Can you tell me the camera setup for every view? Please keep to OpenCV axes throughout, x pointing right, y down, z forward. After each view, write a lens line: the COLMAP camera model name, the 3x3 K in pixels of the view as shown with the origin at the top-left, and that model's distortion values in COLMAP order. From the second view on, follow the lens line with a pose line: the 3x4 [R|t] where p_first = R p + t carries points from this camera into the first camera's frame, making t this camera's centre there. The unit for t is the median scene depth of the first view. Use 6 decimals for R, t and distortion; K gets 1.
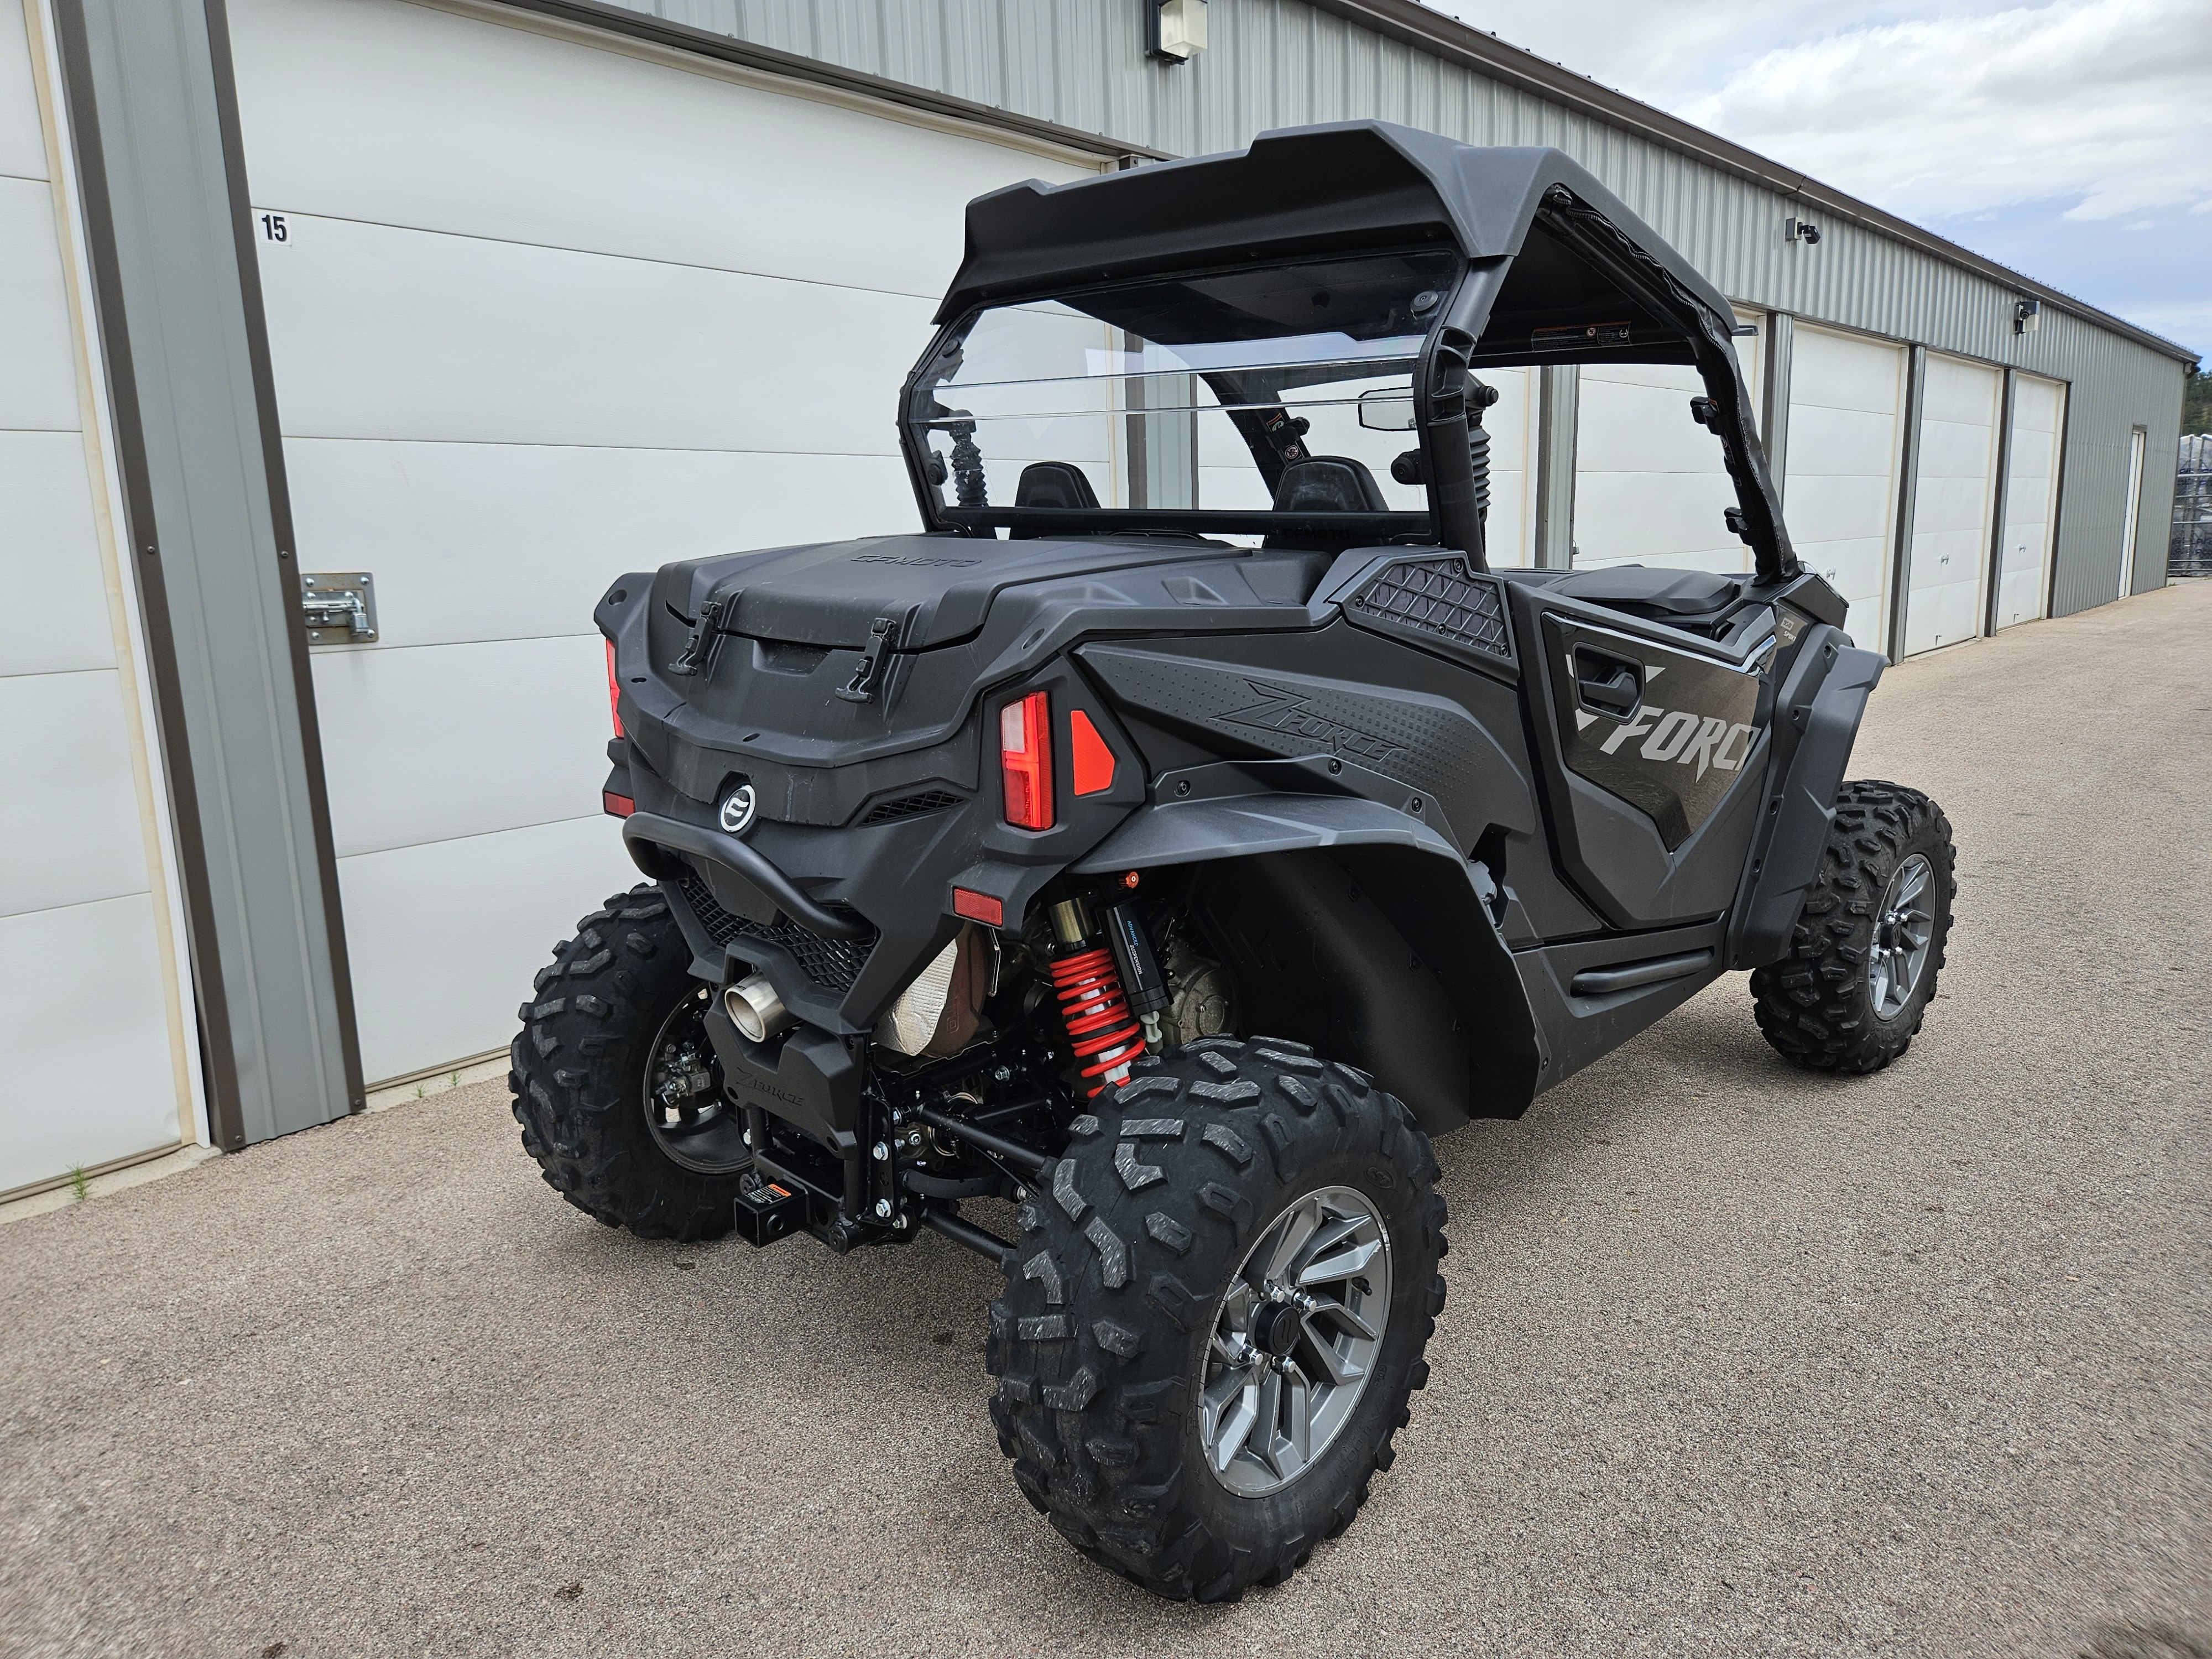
lens RADIAL K [[1499.9, 0, 1106.0], [0, 1499.9, 829.5], [0, 0, 1]] dist [0.092502, -0.121978]
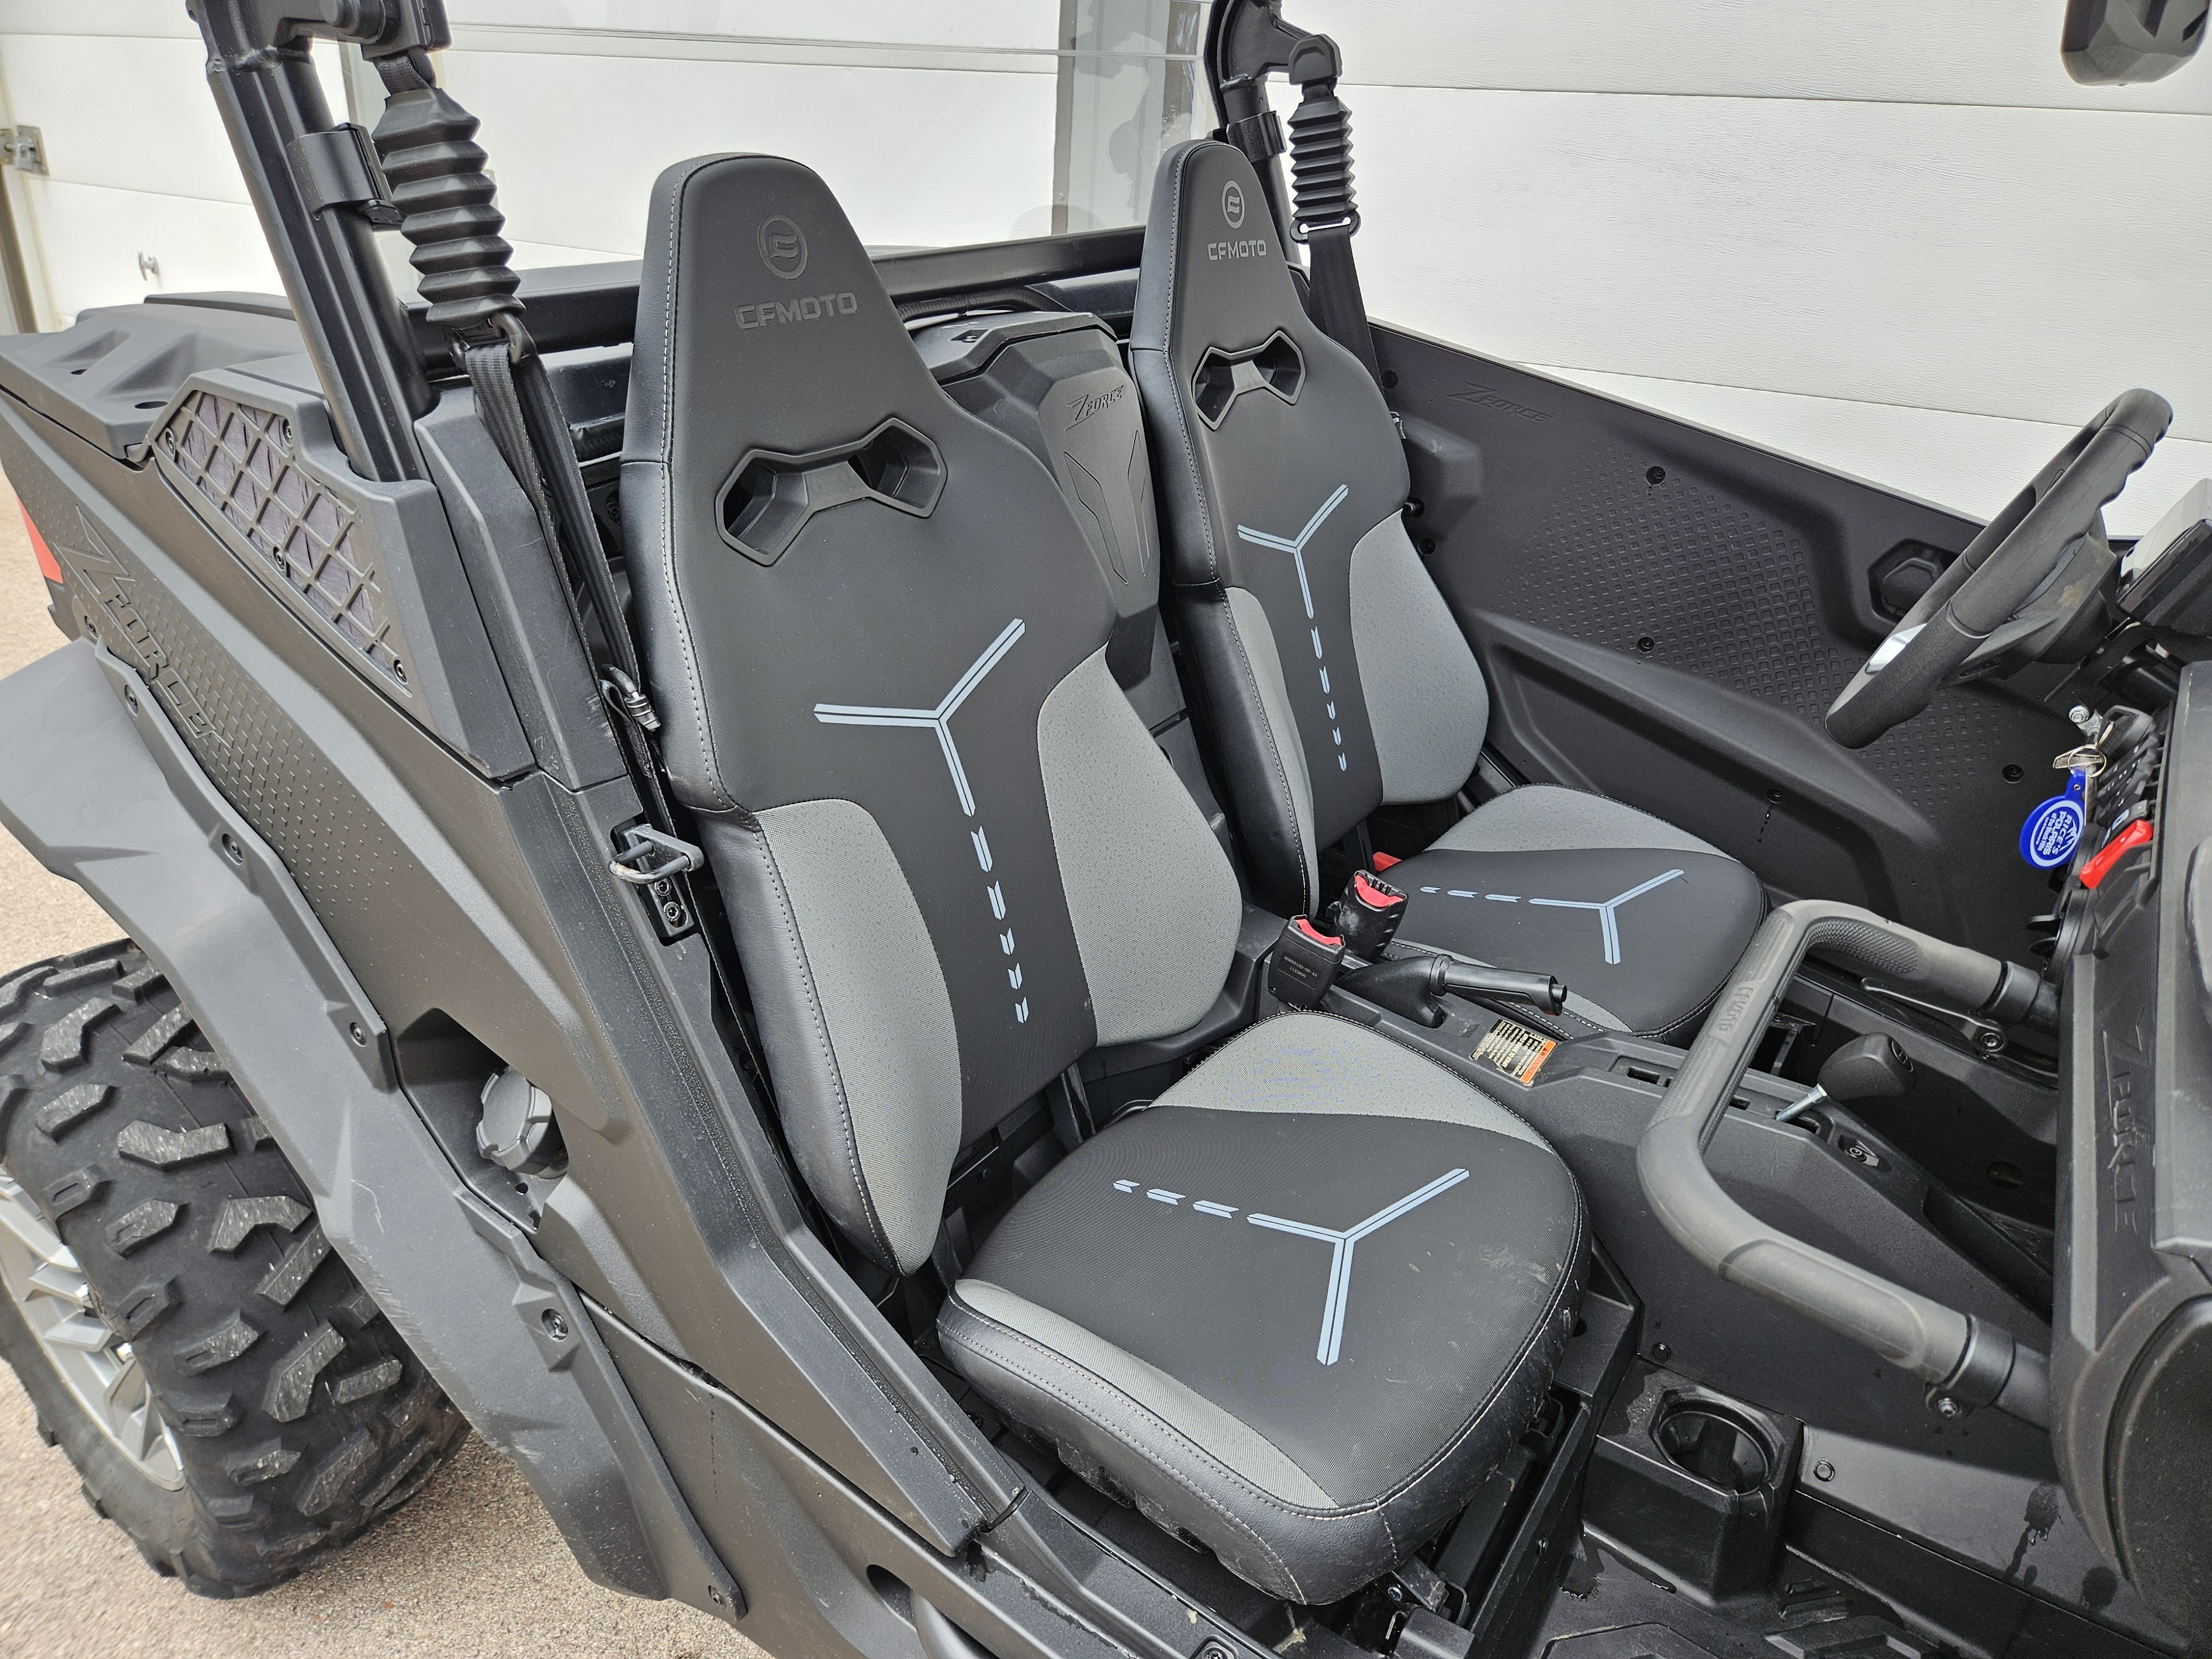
lens RADIAL K [[1504.4, 0, 1106.0], [0, 1504.4, 829.5], [0, 0, 1]] dist [0.034636, -0.047610]
pose [[0.181375, 0.449539, -0.874653, 0.613183], [-0.246051, 0.881861, 0.402220, -0.264932], [0.952135, 0.142257, 0.270557, 0.966033]]
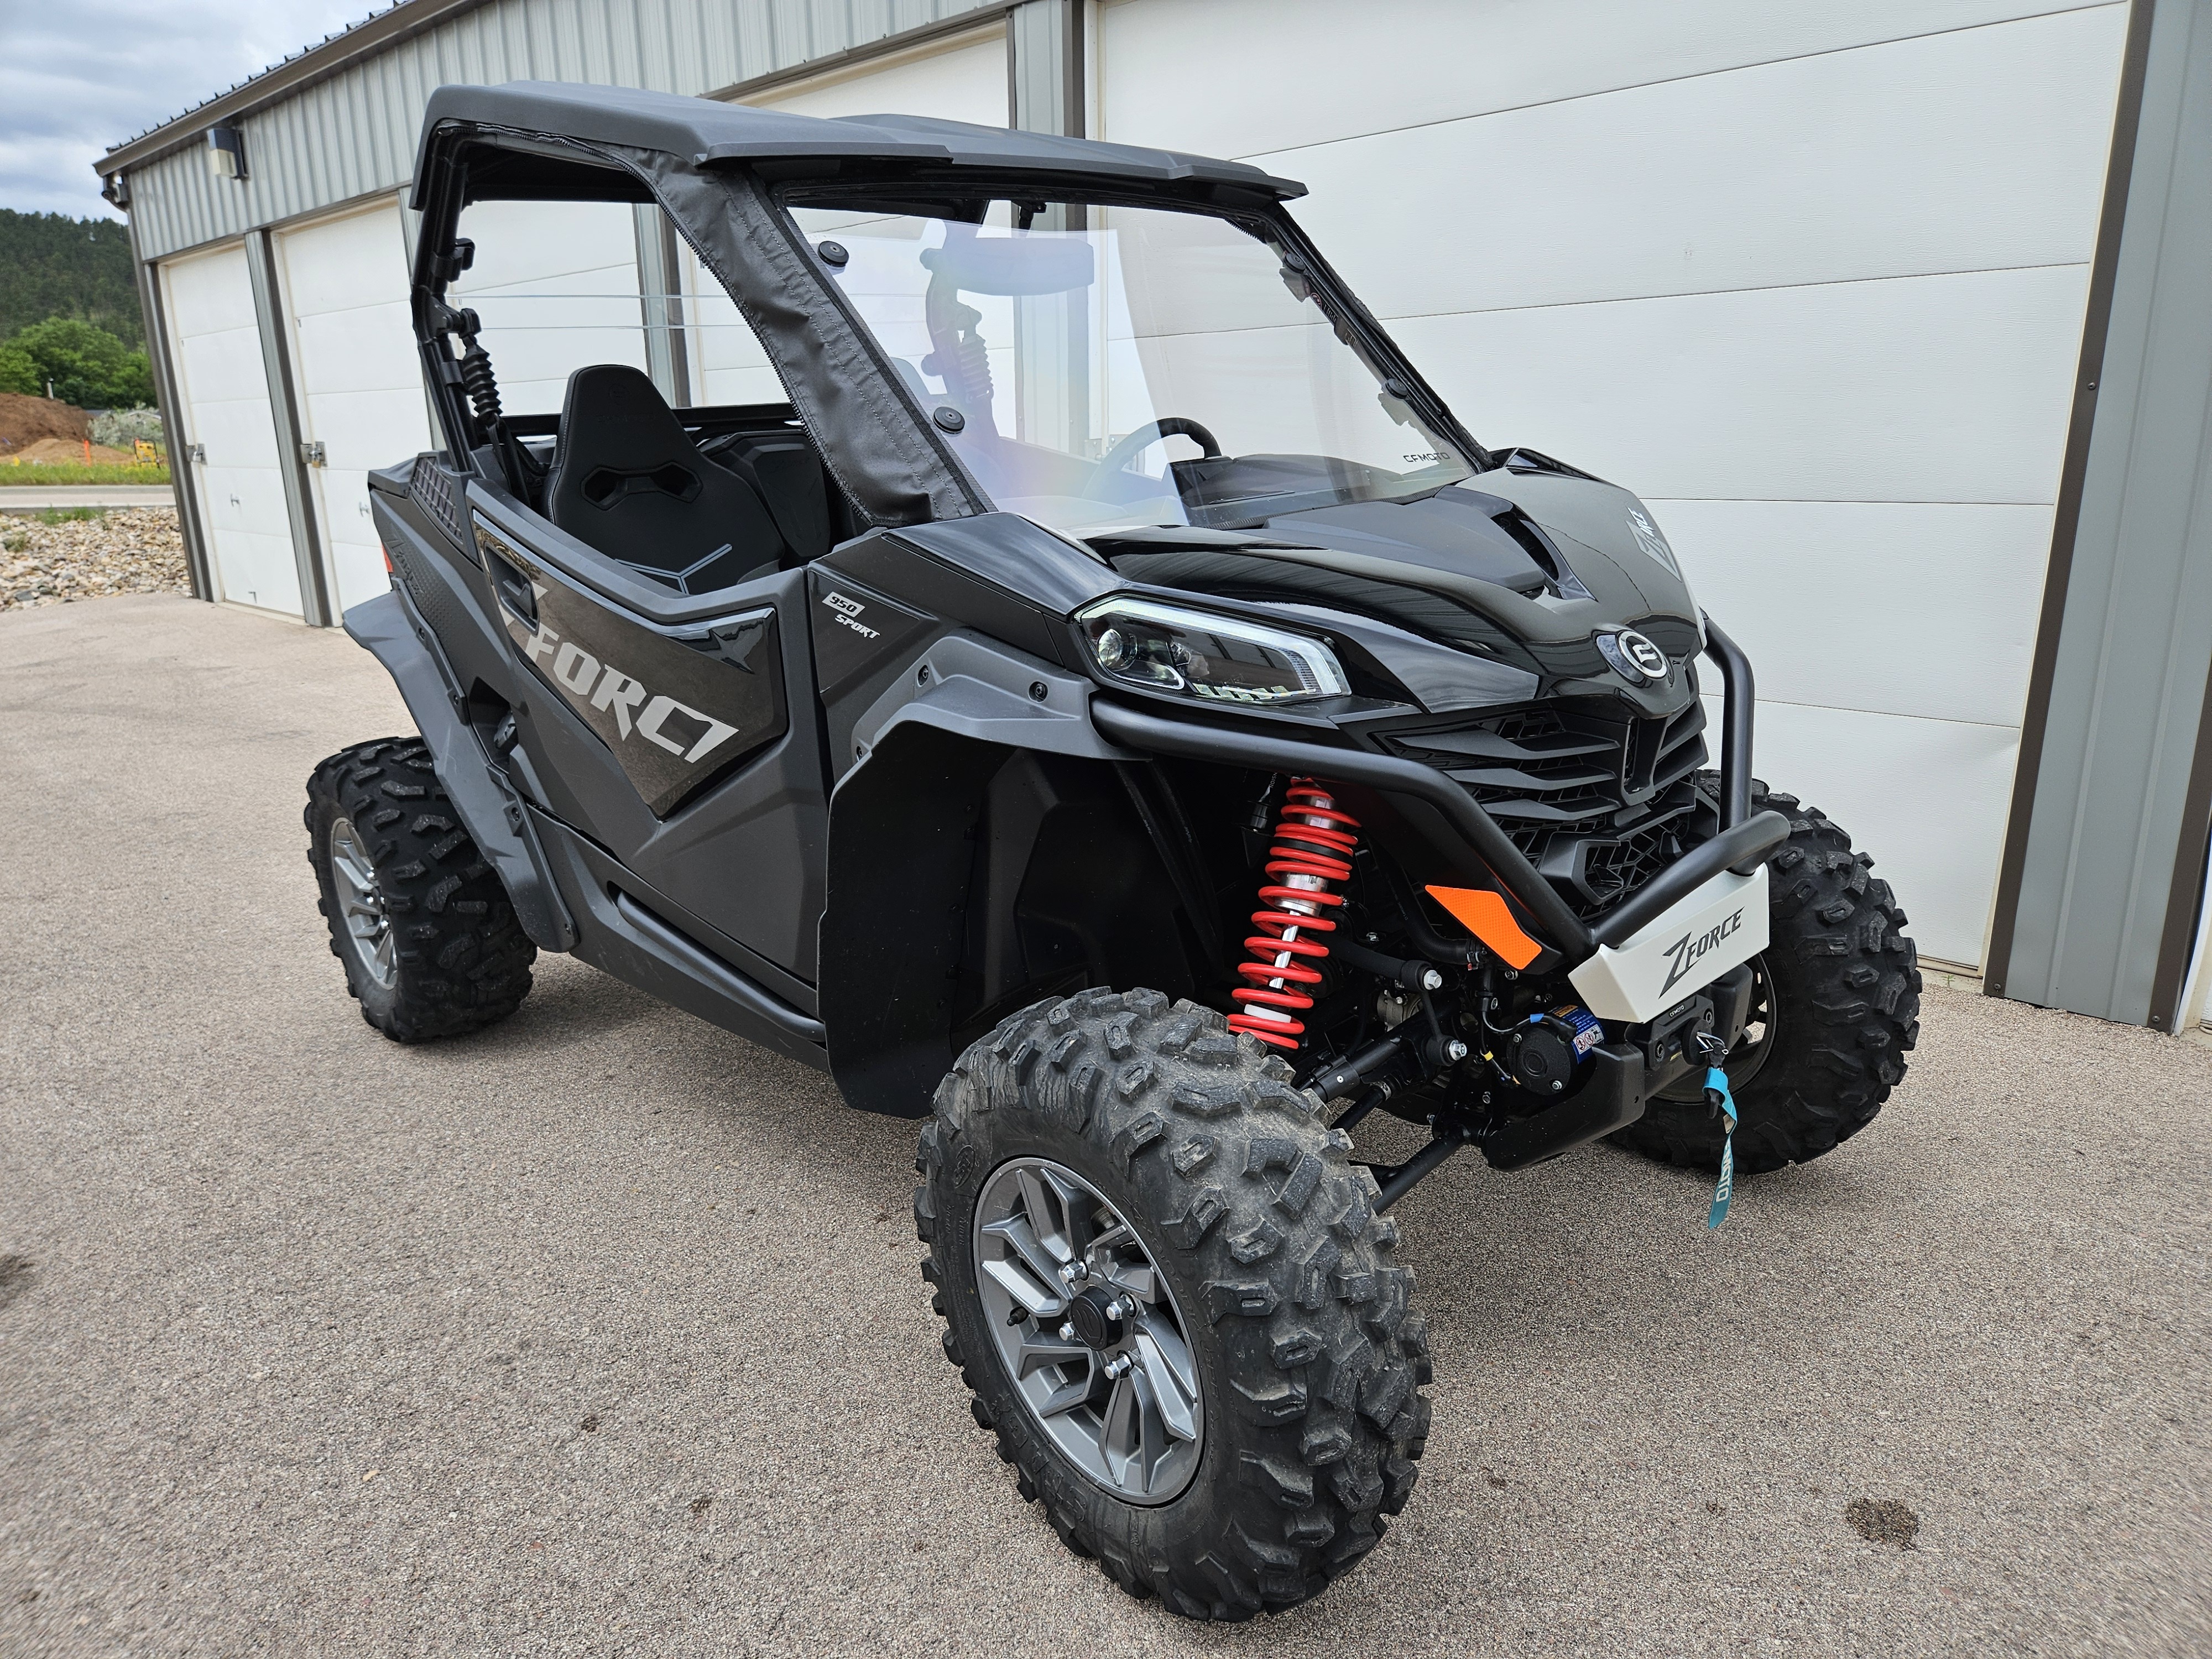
lens RADIAL K [[1504.4, 0, 1106.0], [0, 1504.4, 829.5], [0, 0, 1]] dist [0.034636, -0.047610]
pose [[-0.037995, 0.295014, -0.954737, 1.316251], [-0.173994, 0.938879, 0.297038, -0.311080], [0.984013, 0.177404, 0.015658, 1.371160]]
